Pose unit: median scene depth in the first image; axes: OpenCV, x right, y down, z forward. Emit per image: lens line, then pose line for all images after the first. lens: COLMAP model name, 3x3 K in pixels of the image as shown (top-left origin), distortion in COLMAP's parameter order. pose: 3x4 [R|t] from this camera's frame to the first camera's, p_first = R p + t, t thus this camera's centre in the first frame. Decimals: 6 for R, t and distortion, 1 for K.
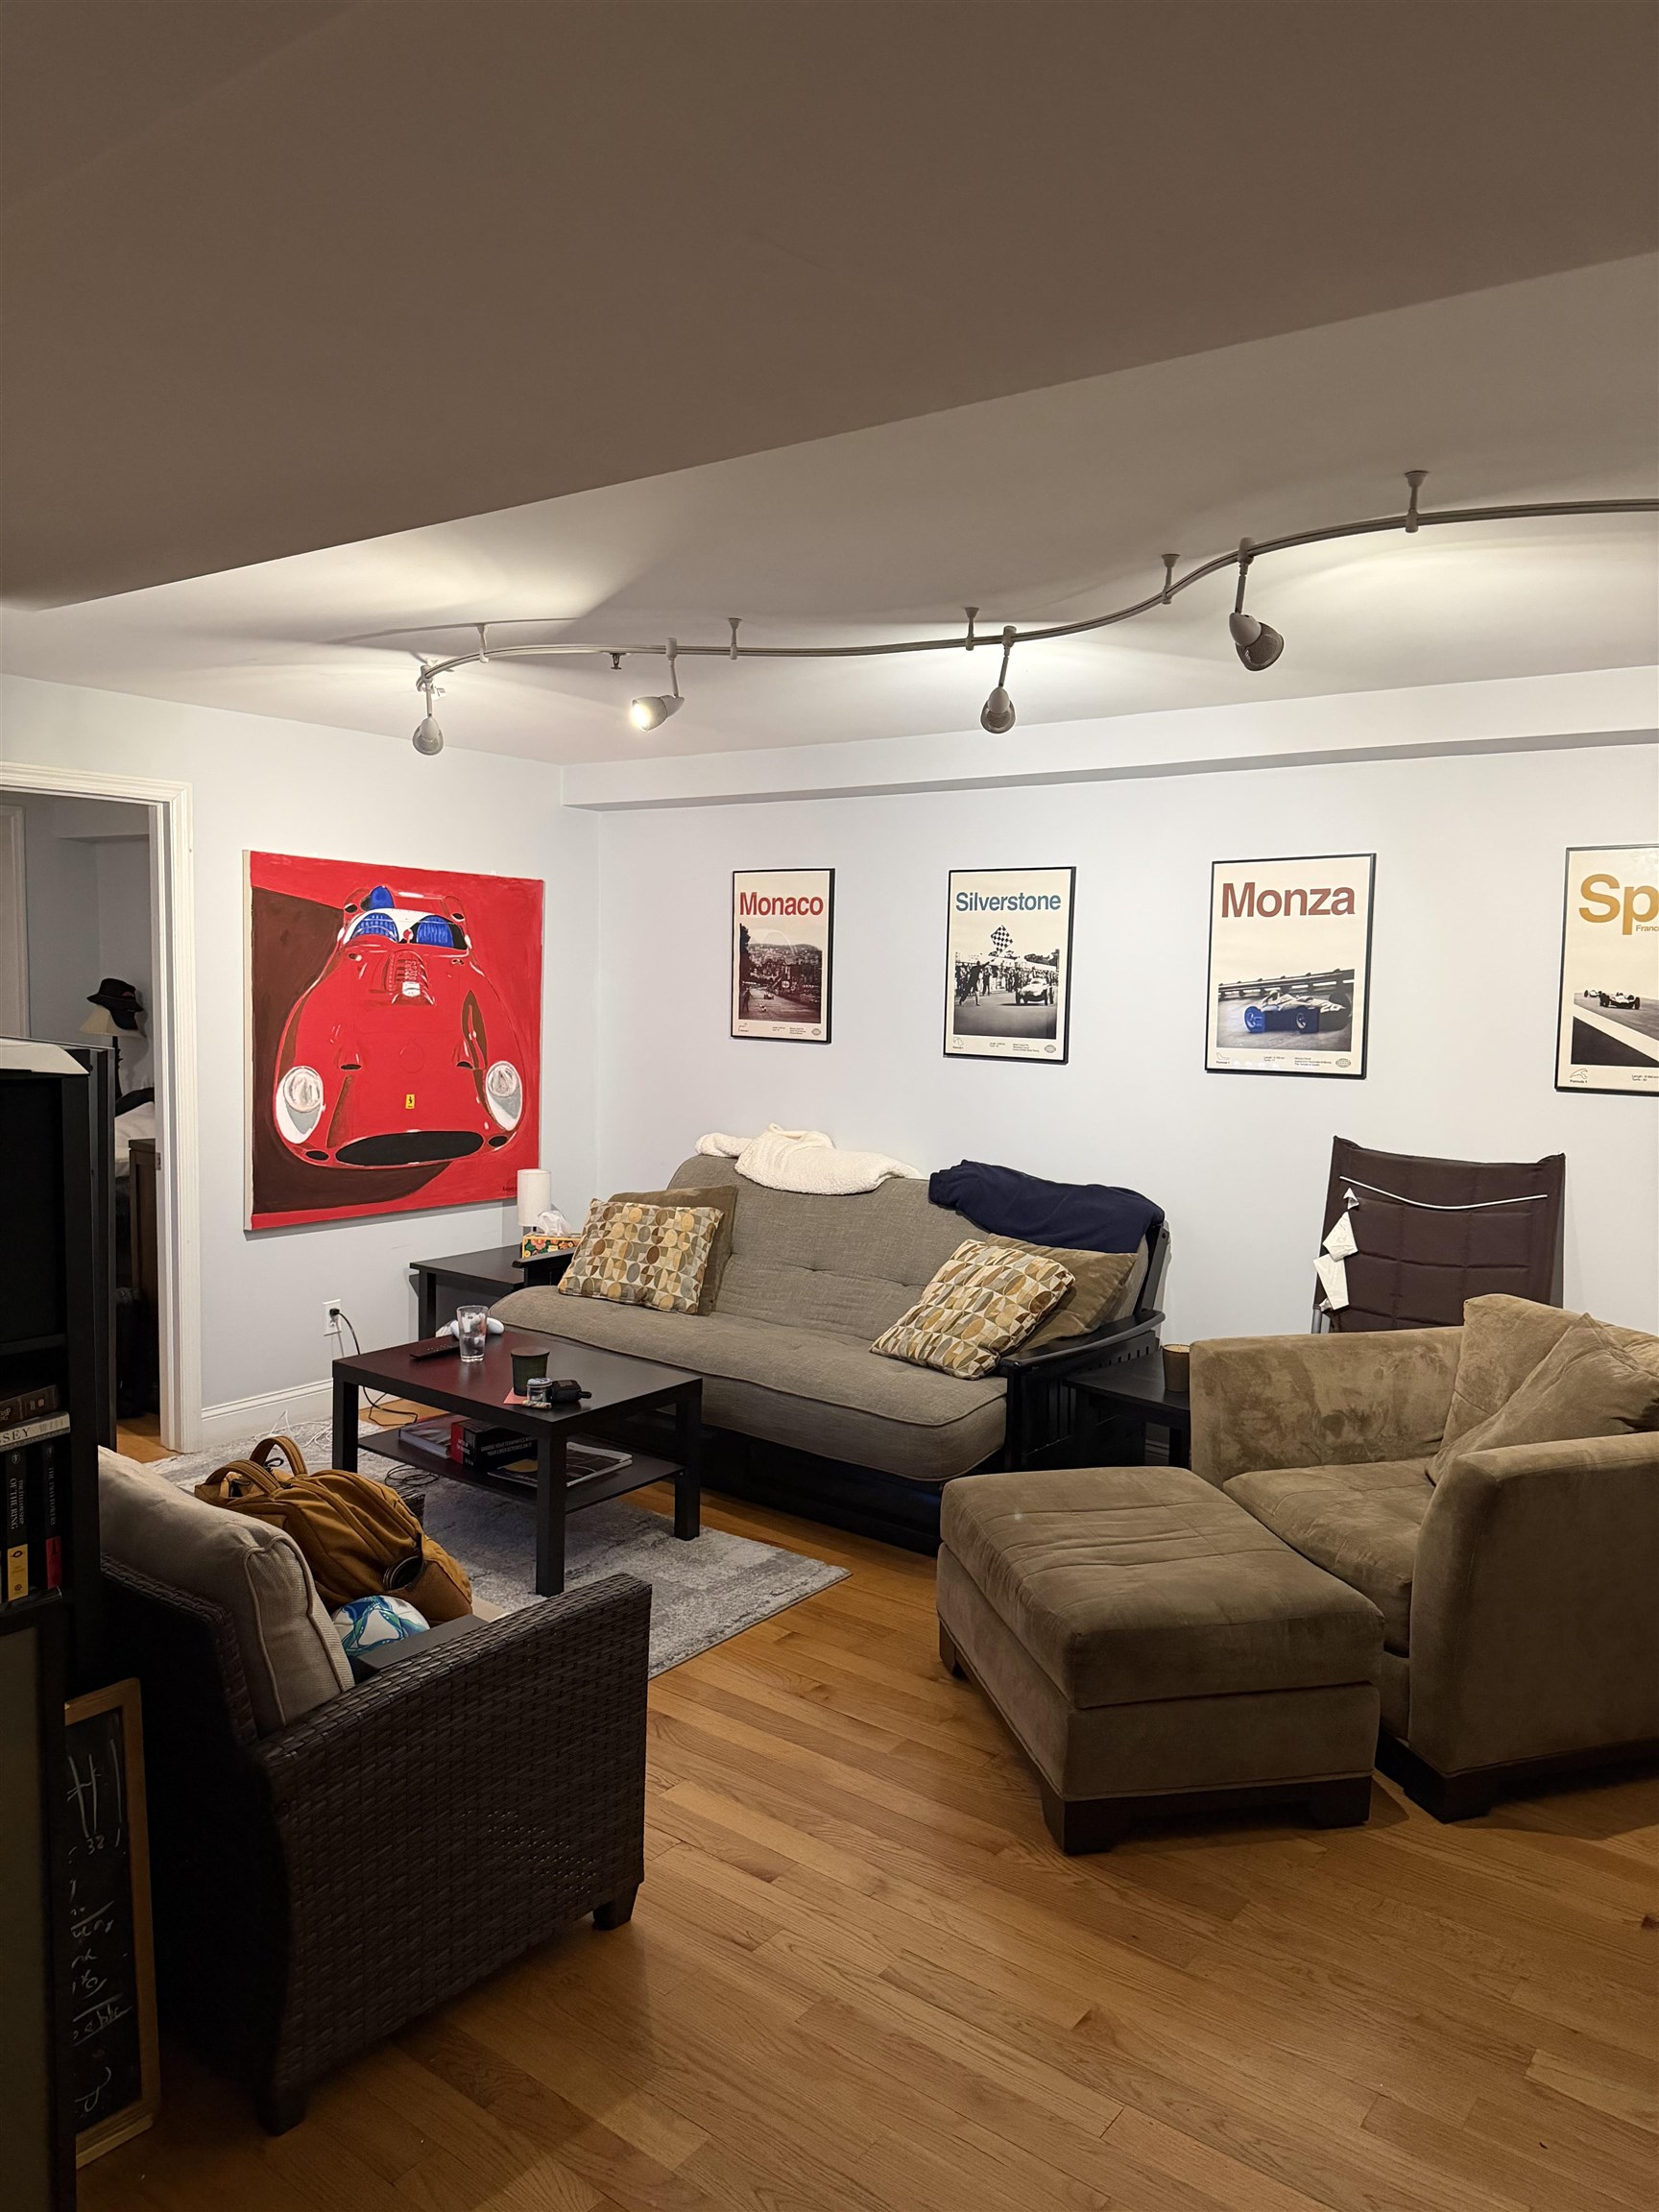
lens RADIAL K [[1548.4, 0, 838.7], [0, 1548.4, 1106.1], [0, 0, 1]] dist [0.070360, -0.040936]
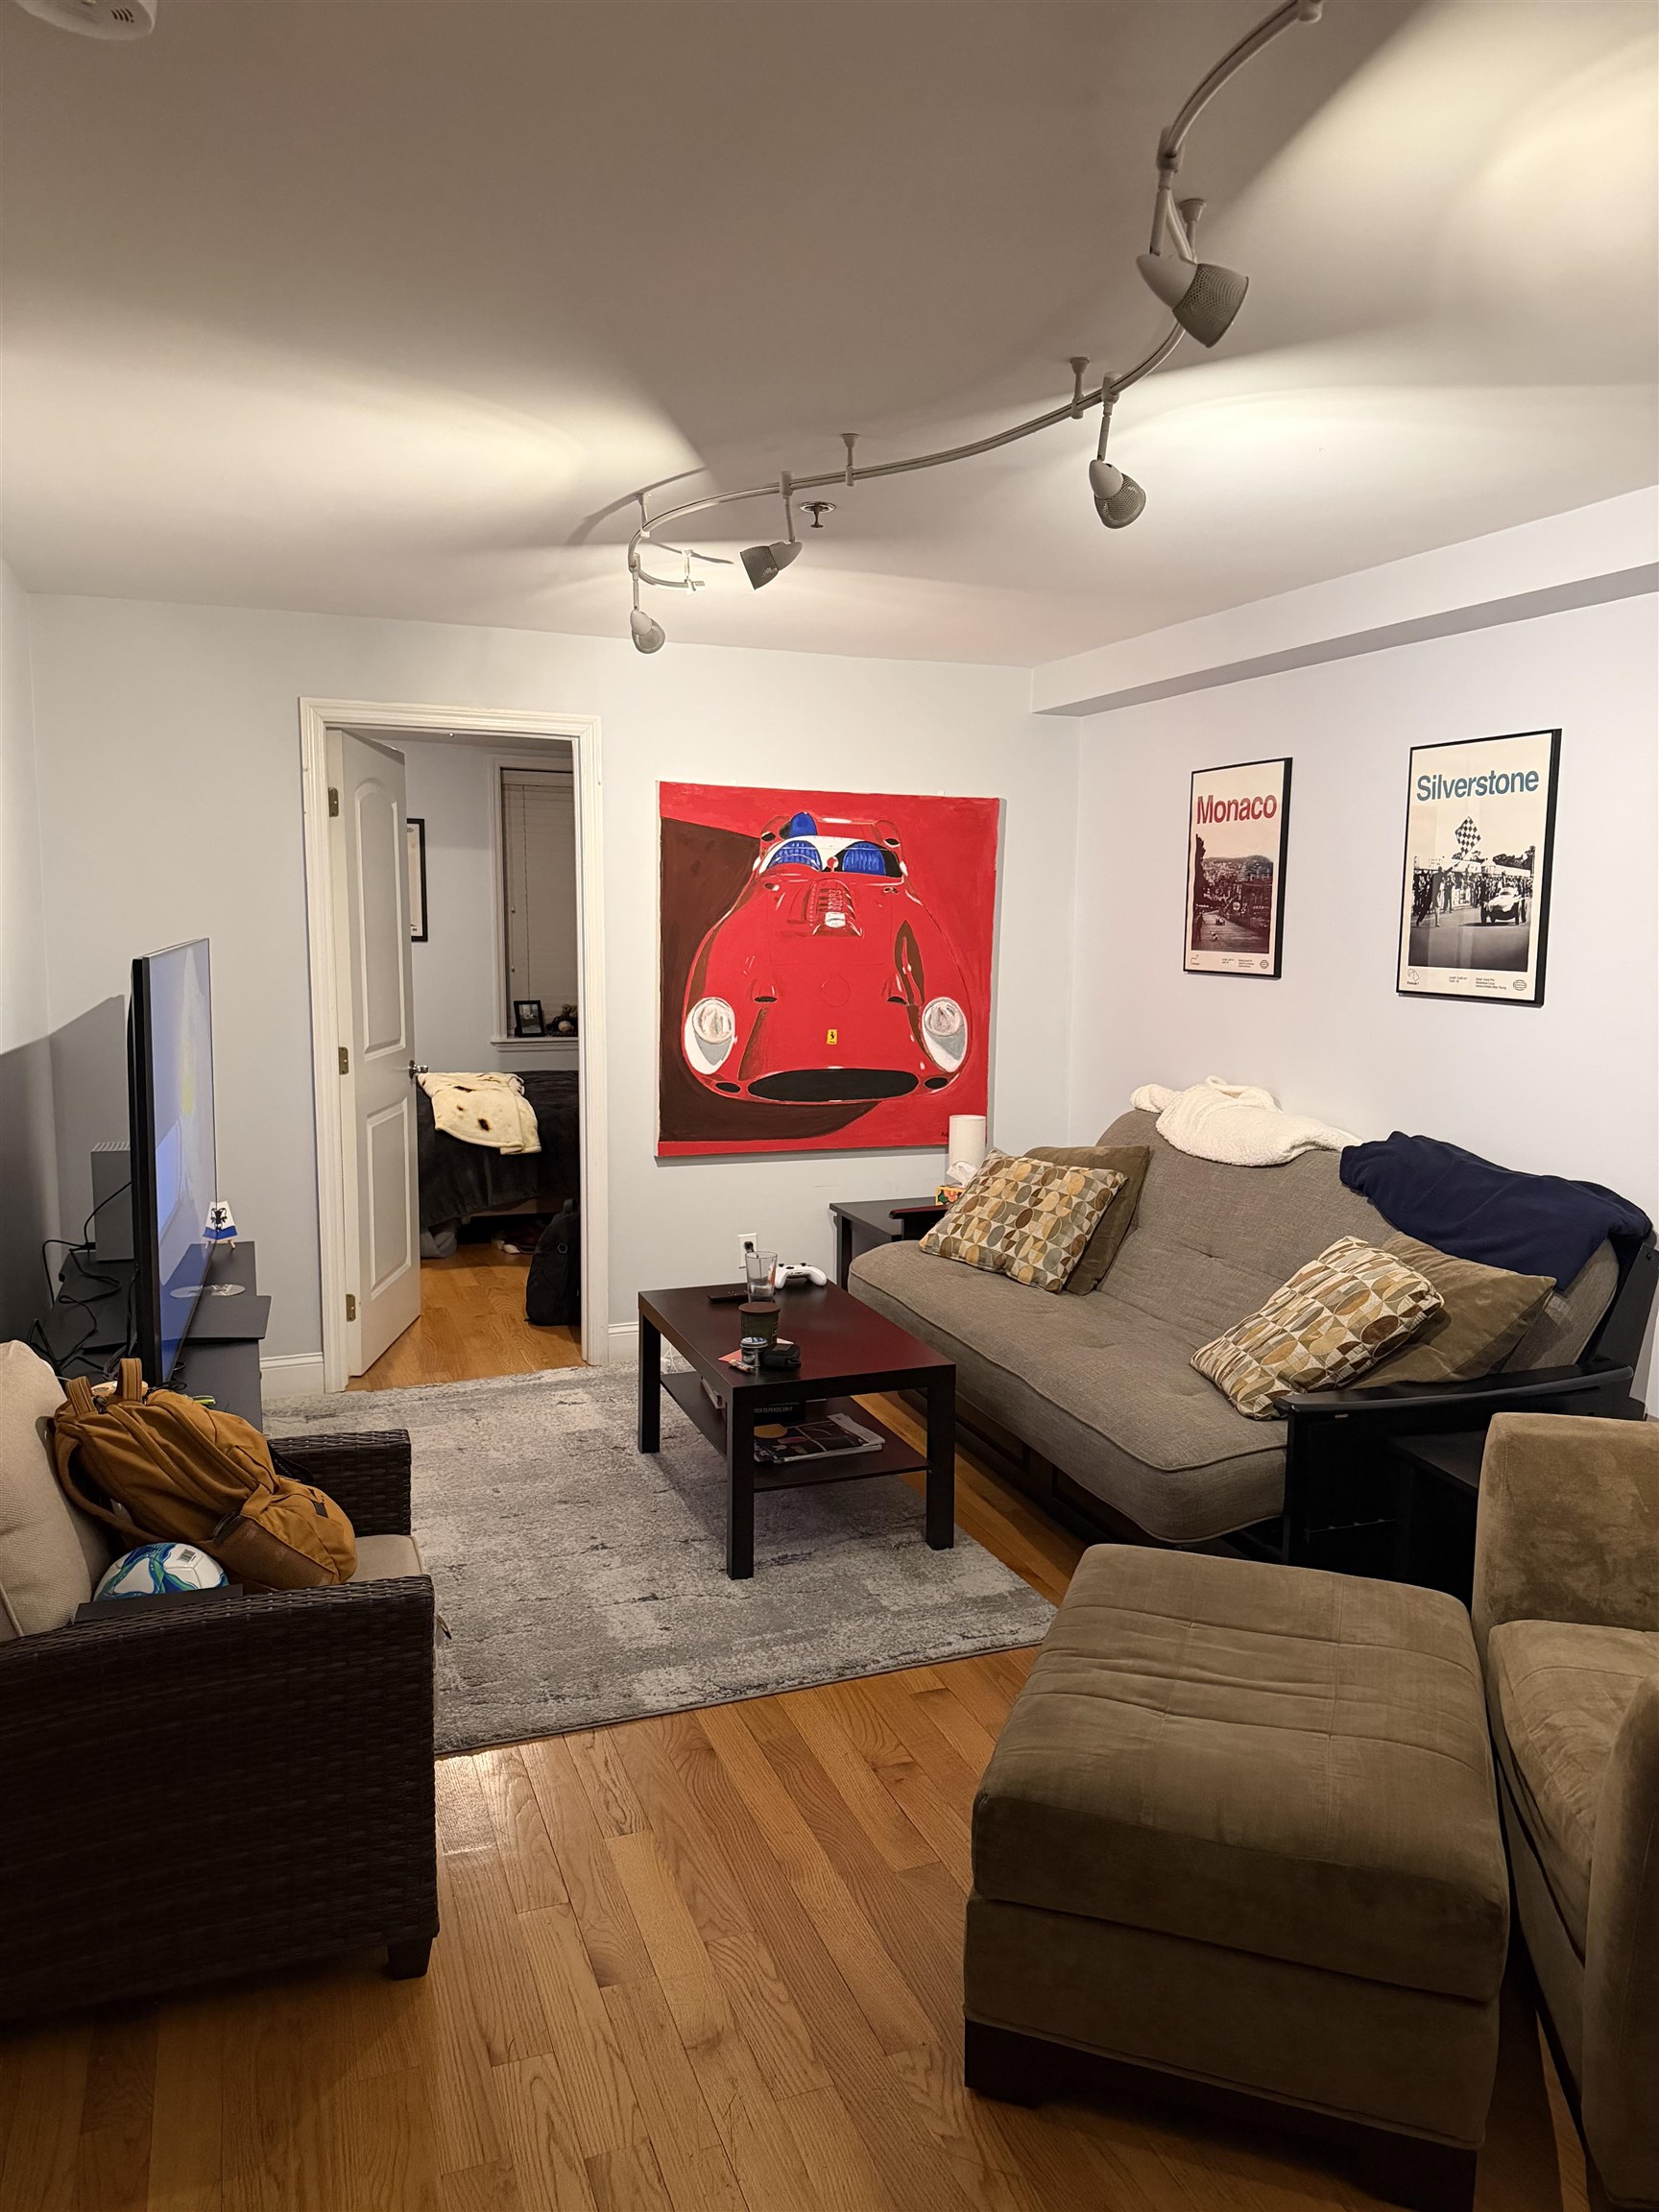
lens RADIAL K [[1548.4, 0, 831.0], [0, 1548.4, 1109.5], [0, 0, 1]] dist [0.070360, -0.040936]
pose [[0.843982, 0.052614, -0.533785, 0.298864], [-0.034915, 0.998456, 0.043210, 0.000652], [0.535234, -0.017831, 0.844516, 0.243643]]
